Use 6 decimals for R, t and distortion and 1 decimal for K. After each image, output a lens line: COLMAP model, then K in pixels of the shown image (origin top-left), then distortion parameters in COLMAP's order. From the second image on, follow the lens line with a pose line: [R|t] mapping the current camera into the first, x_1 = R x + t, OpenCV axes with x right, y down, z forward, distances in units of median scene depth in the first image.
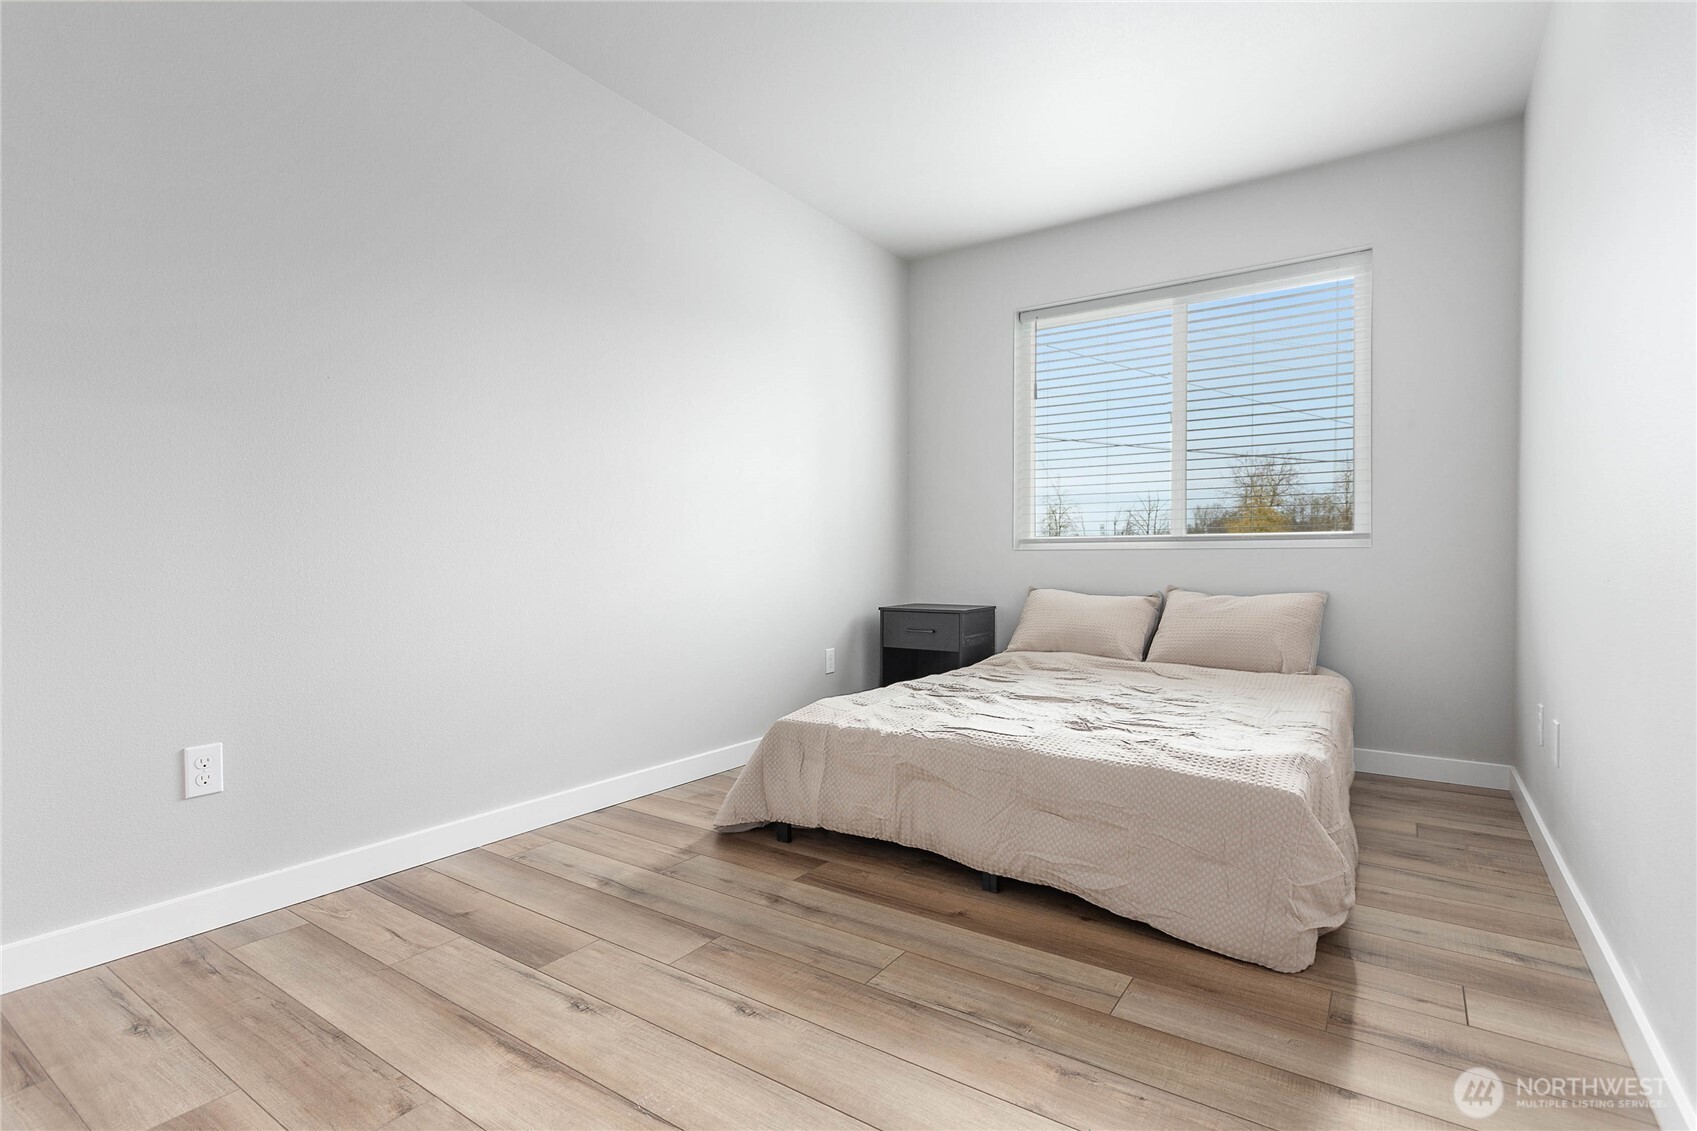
lens RADIAL K [[820.7, 0, 847.1], [0, 820.7, 564.3], [0, 0, 1]] dist [0.001048, 0.000425]
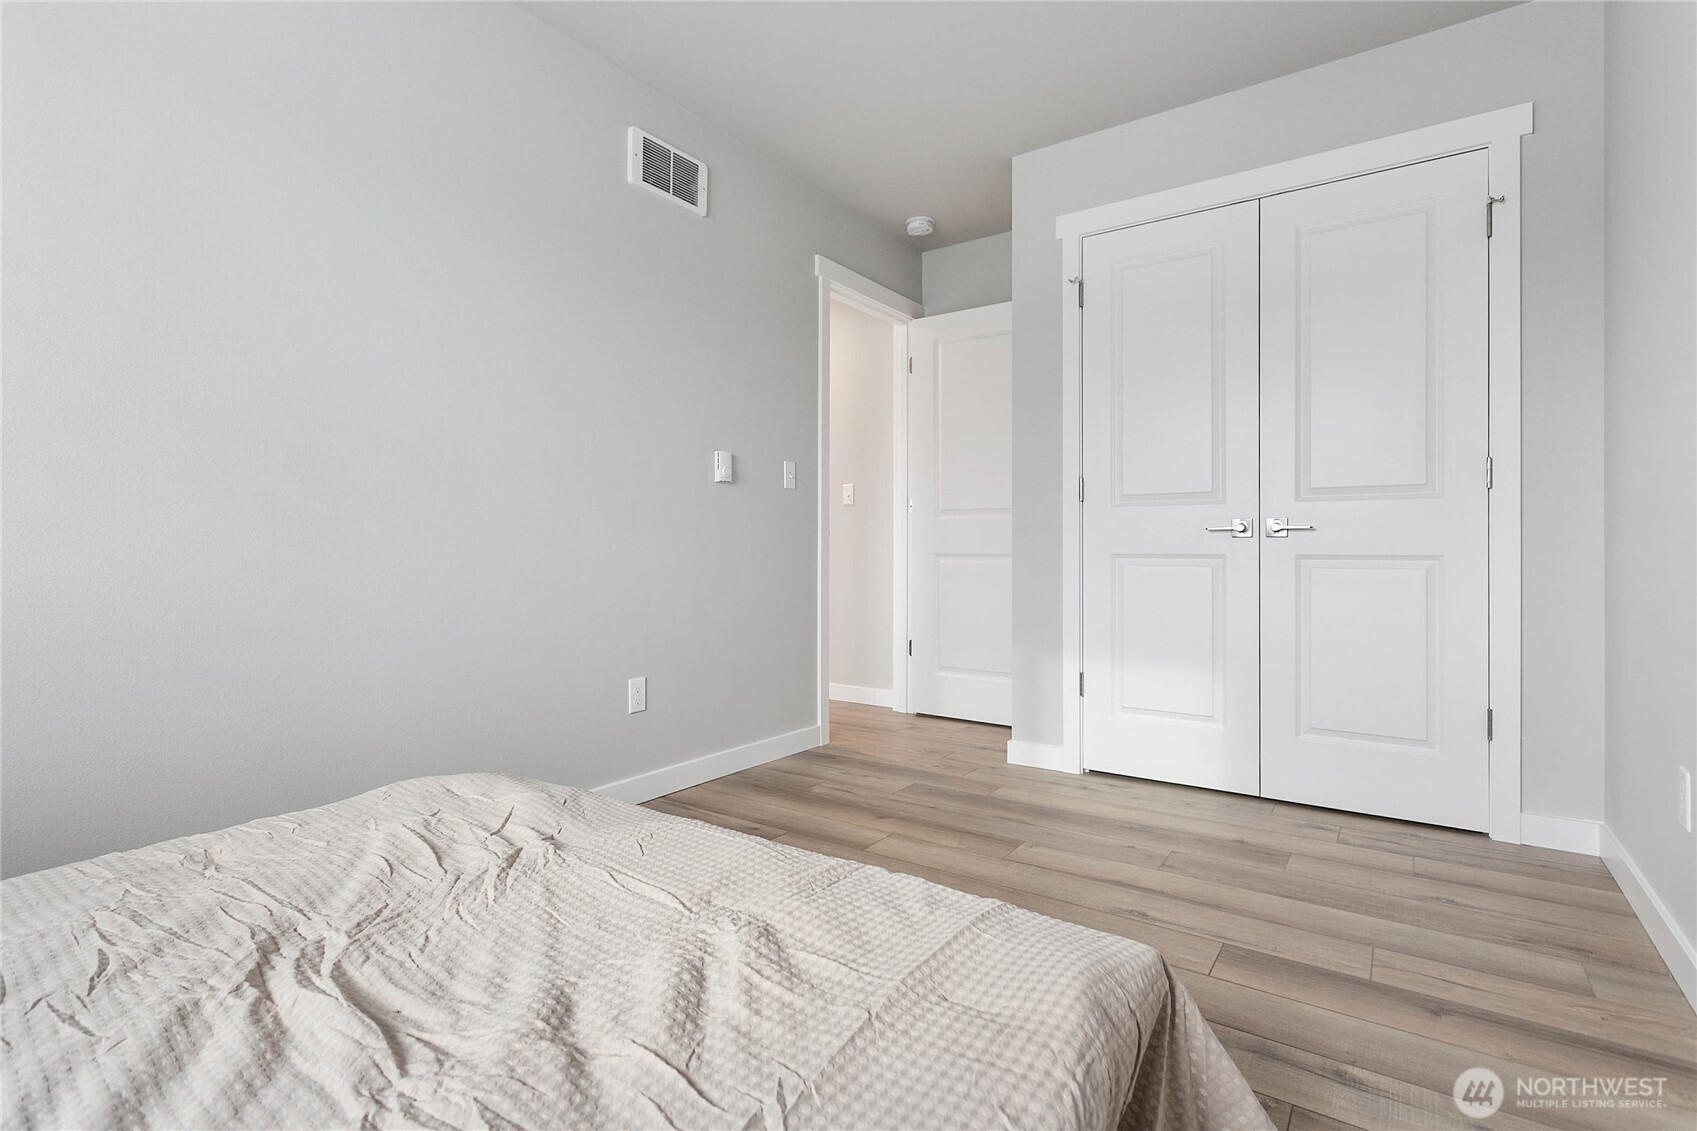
lens RADIAL K [[820.7, 0, 848.9], [0, 820.7, 556.7], [0, 0, 1]] dist [0.001048, 0.000425]
pose [[-0.999965, 0.001793, 0.008203, 0.093543], [0.001910, 0.999895, 0.014357, -0.016656], [-0.008176, 0.014372, -0.999863, 2.086041]]
